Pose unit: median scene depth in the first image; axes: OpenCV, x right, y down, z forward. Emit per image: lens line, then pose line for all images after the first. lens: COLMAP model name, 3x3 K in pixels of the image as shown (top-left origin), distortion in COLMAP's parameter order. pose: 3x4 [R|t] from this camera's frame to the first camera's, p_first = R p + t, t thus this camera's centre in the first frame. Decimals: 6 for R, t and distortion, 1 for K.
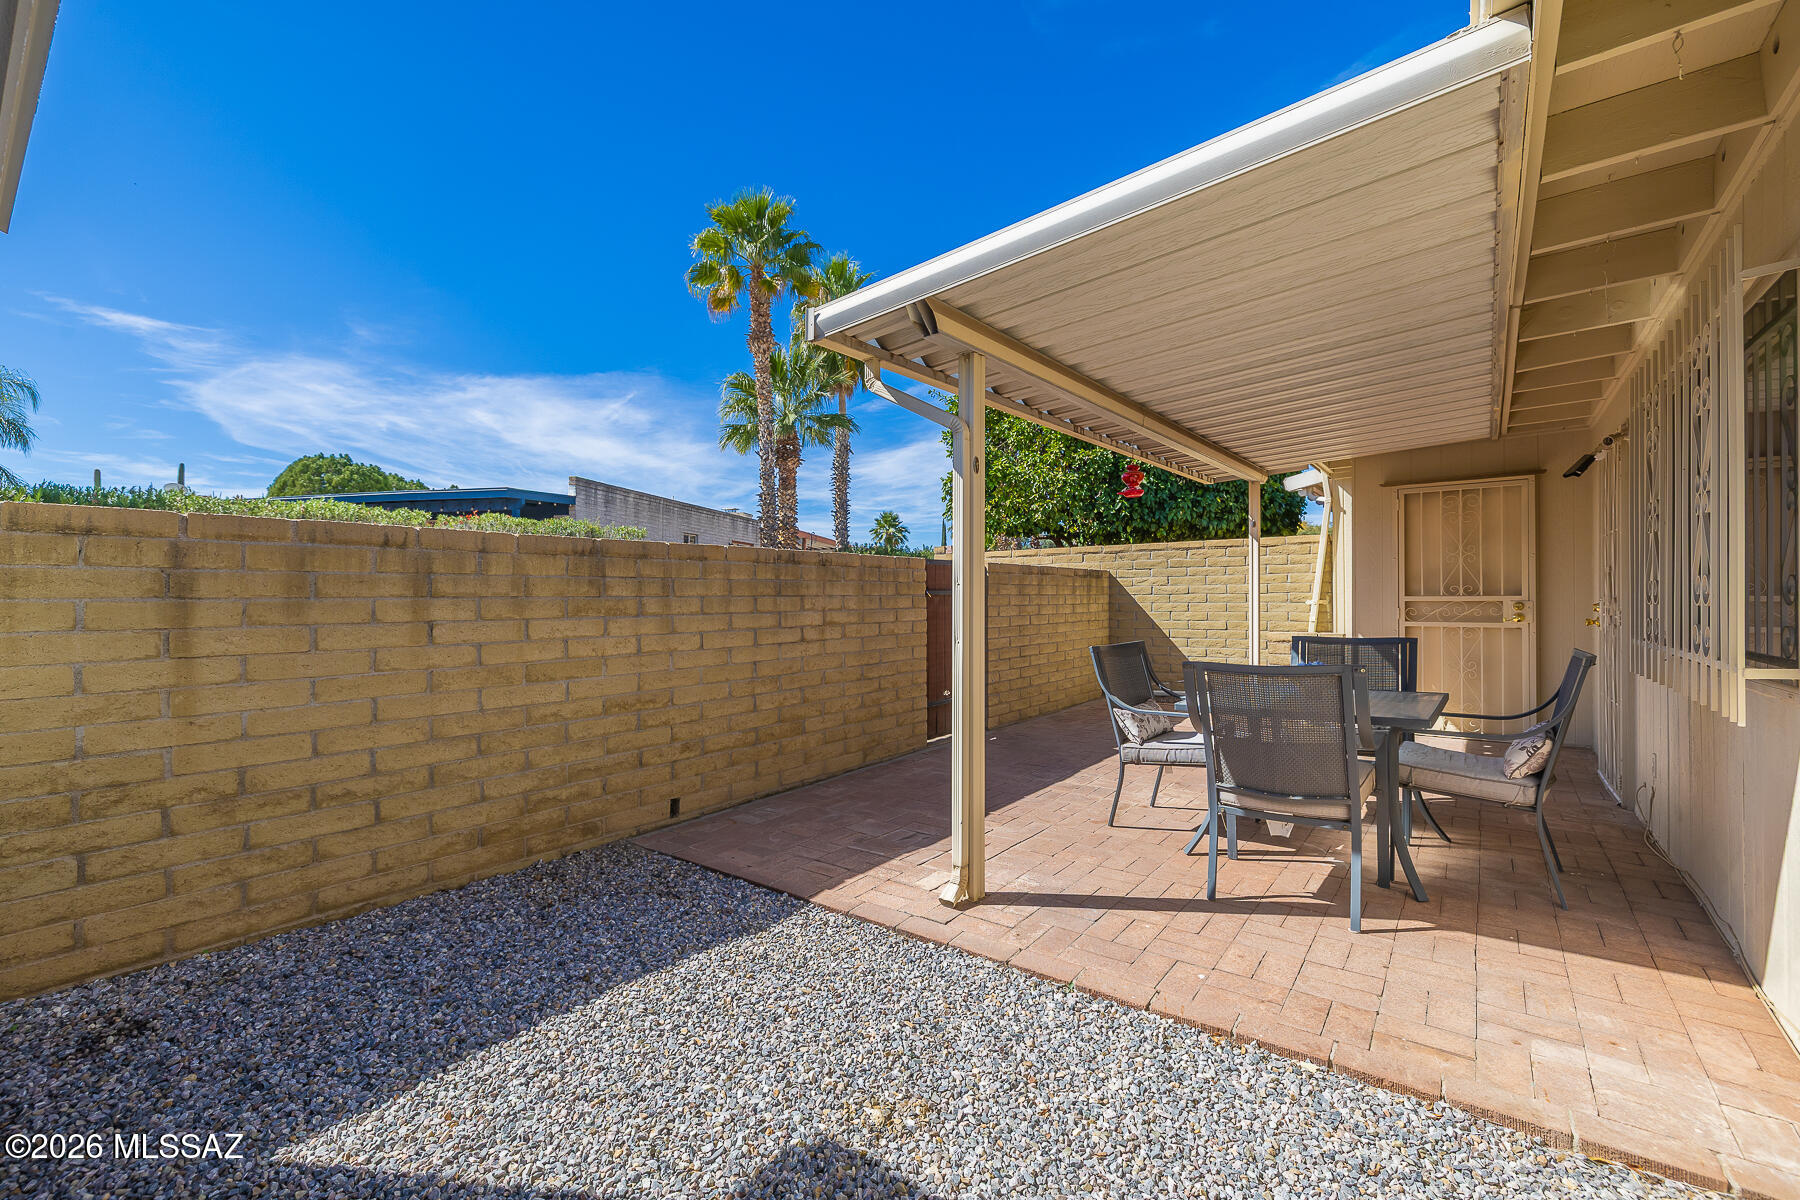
lens RADIAL K [[767.5, 0, 894.0], [0, 767.5, 585.4], [0, 0, 1]] dist [0.000676, -0.000318]
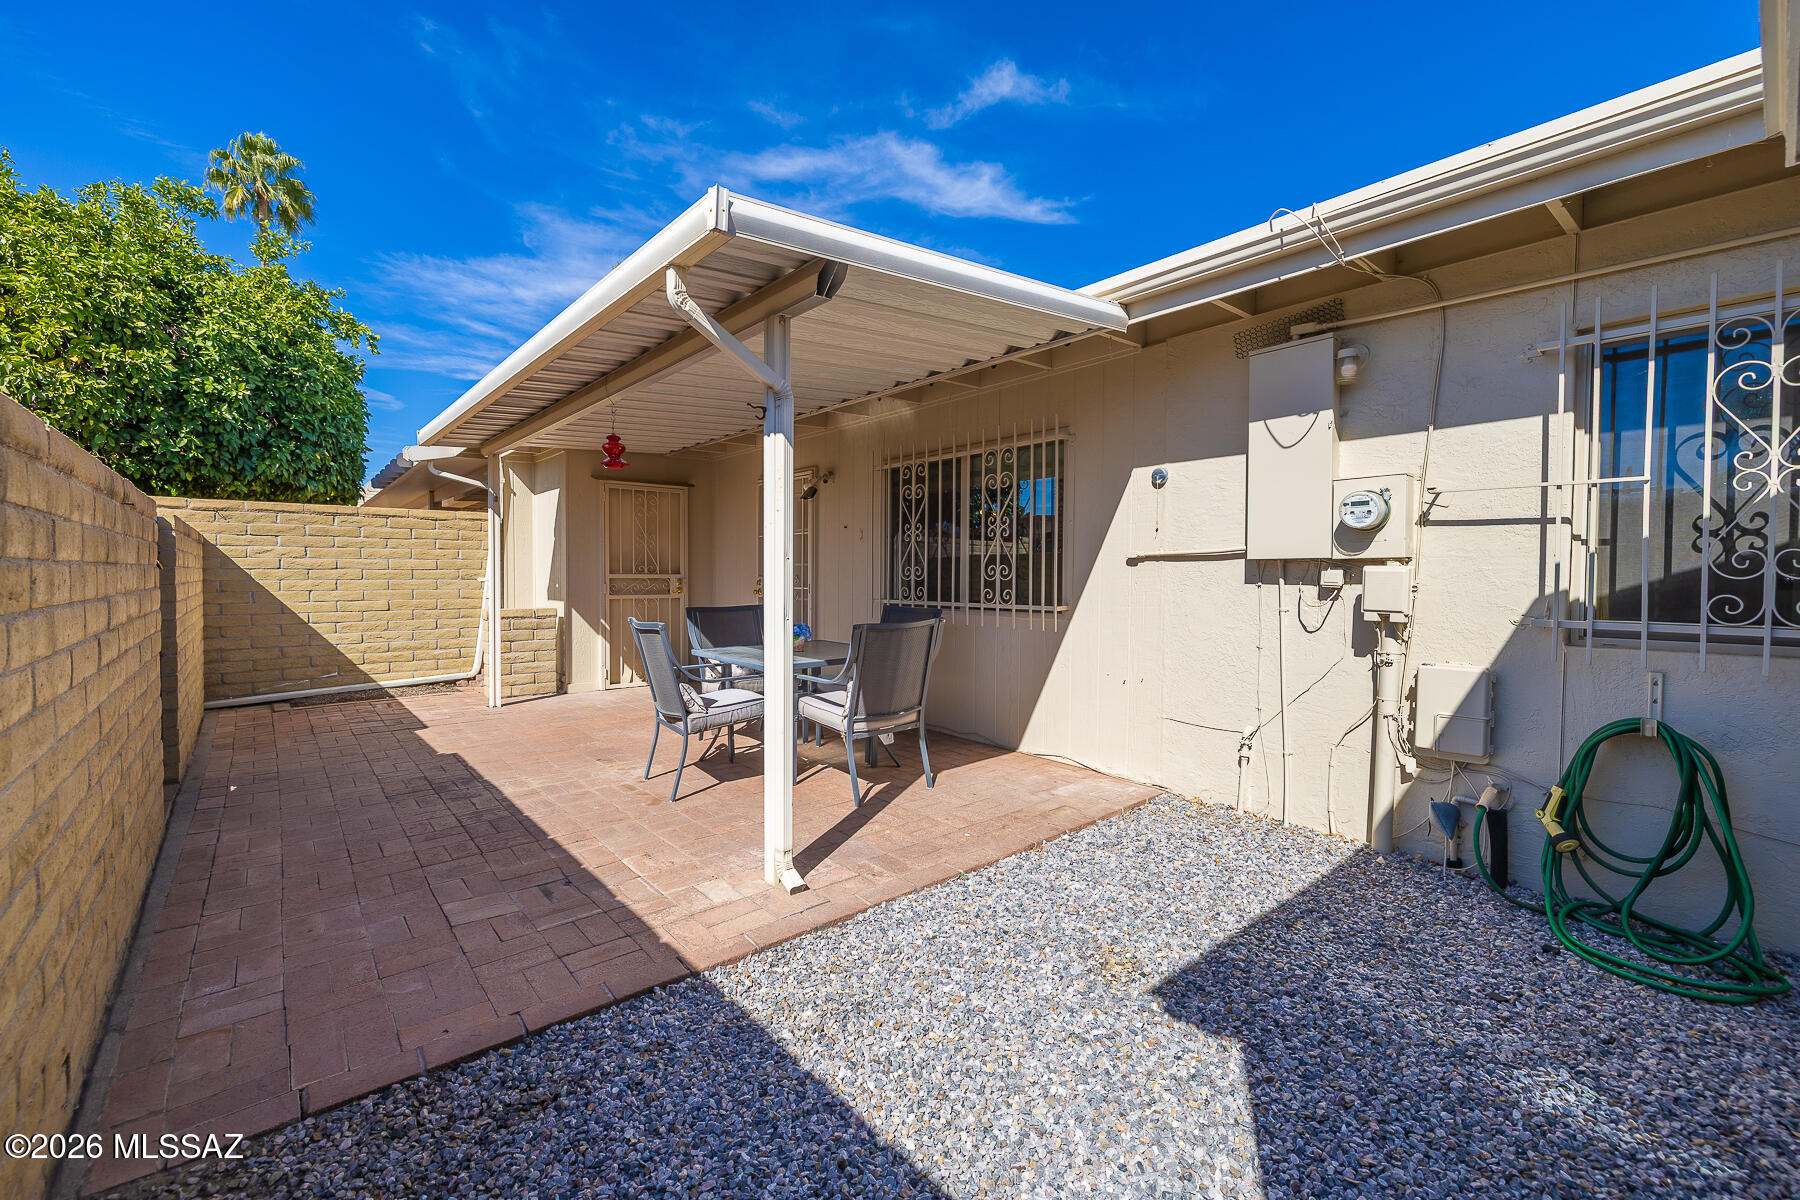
lens RADIAL K [[747.0, 0, 905.9], [0, 747.0, 590.4], [0, 0, 1]] dist [0.000248, 0.000304]
pose [[0.191467, -0.013808, 0.981402, -0.708534], [-0.021149, 0.999611, 0.018190, 0.015376], [-0.981271, -0.024238, 0.191101, 0.598993]]
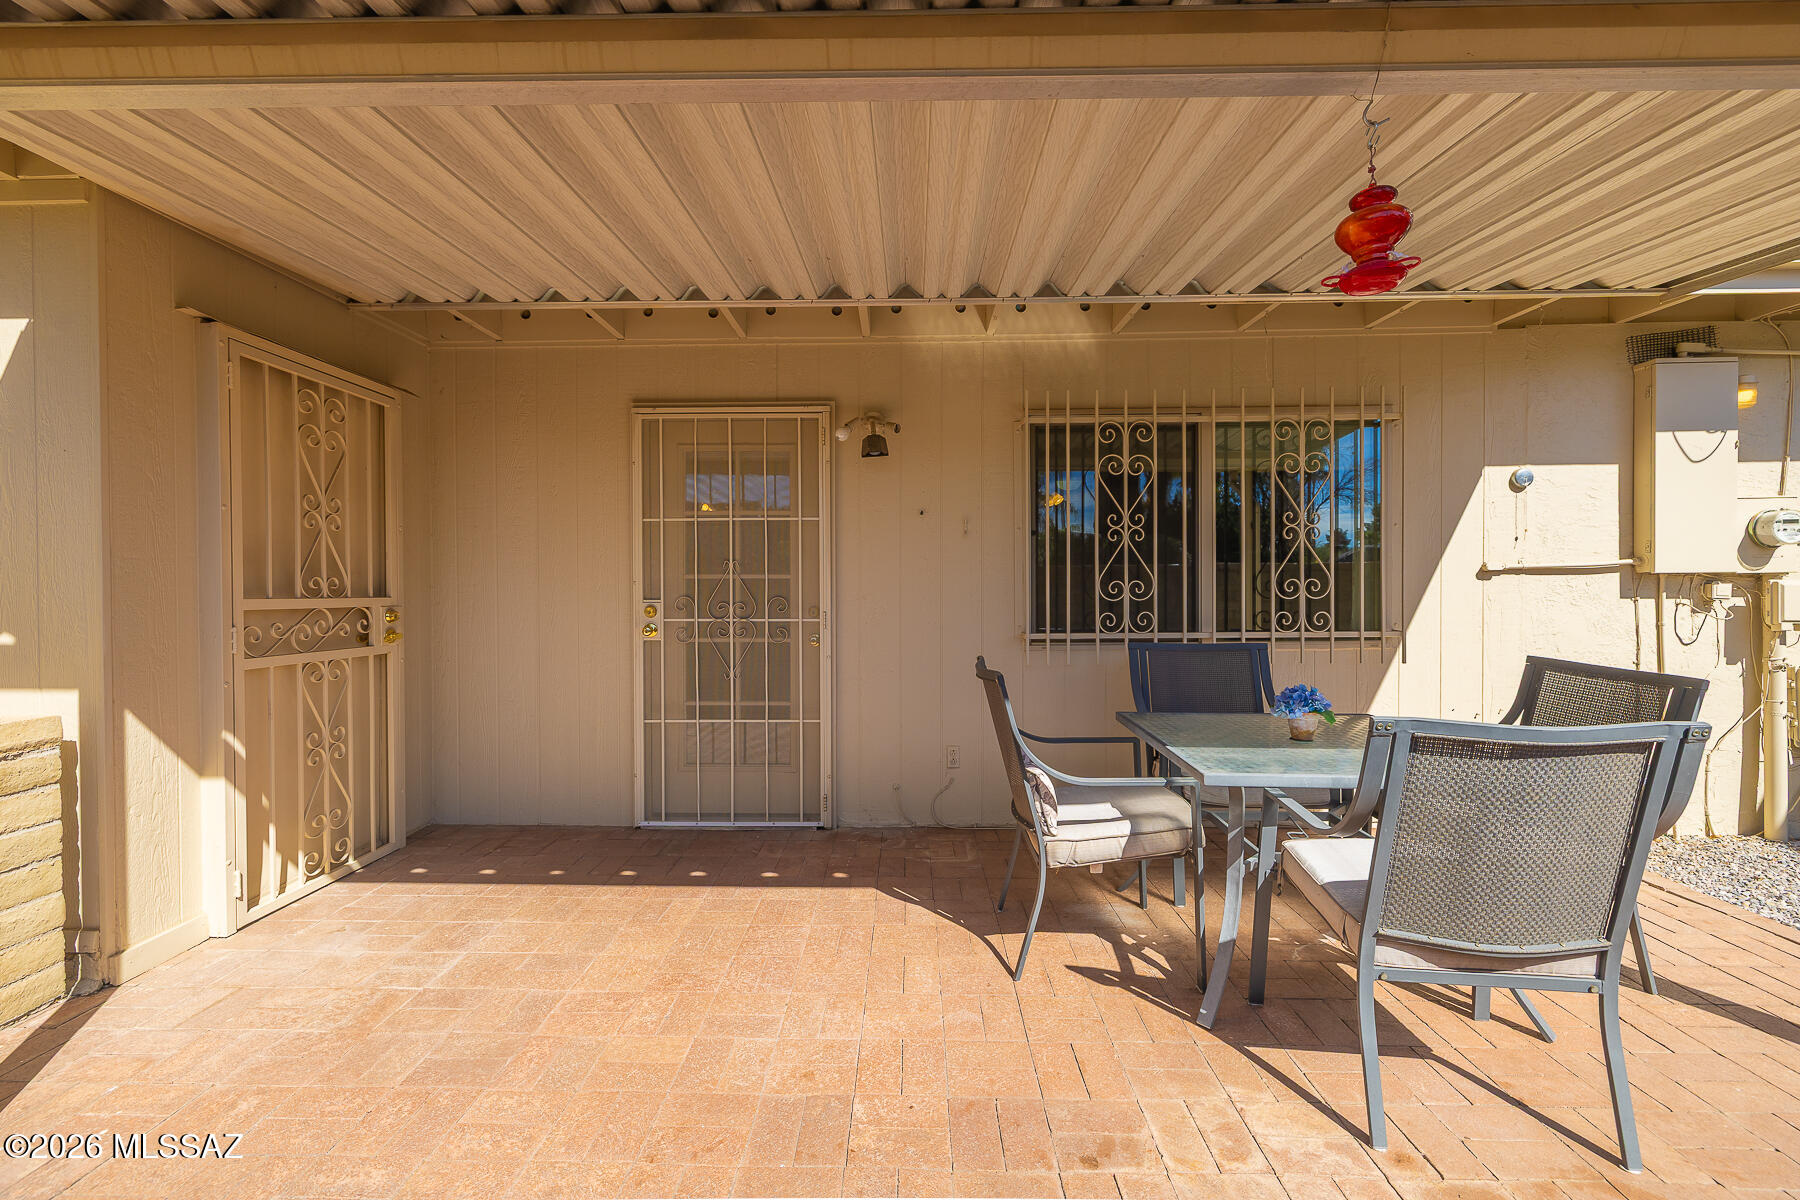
lens RADIAL K [[747.0, 0, 905.9], [0, 747.0, 590.4], [0, 0, 1]] dist [0.000248, 0.000304]
pose [[-0.608281, 0.020723, 0.793451, 0.235985], [-0.004458, 0.999554, -0.029523, 0.039703], [-0.793709, -0.021496, -0.607918, 1.768265]]
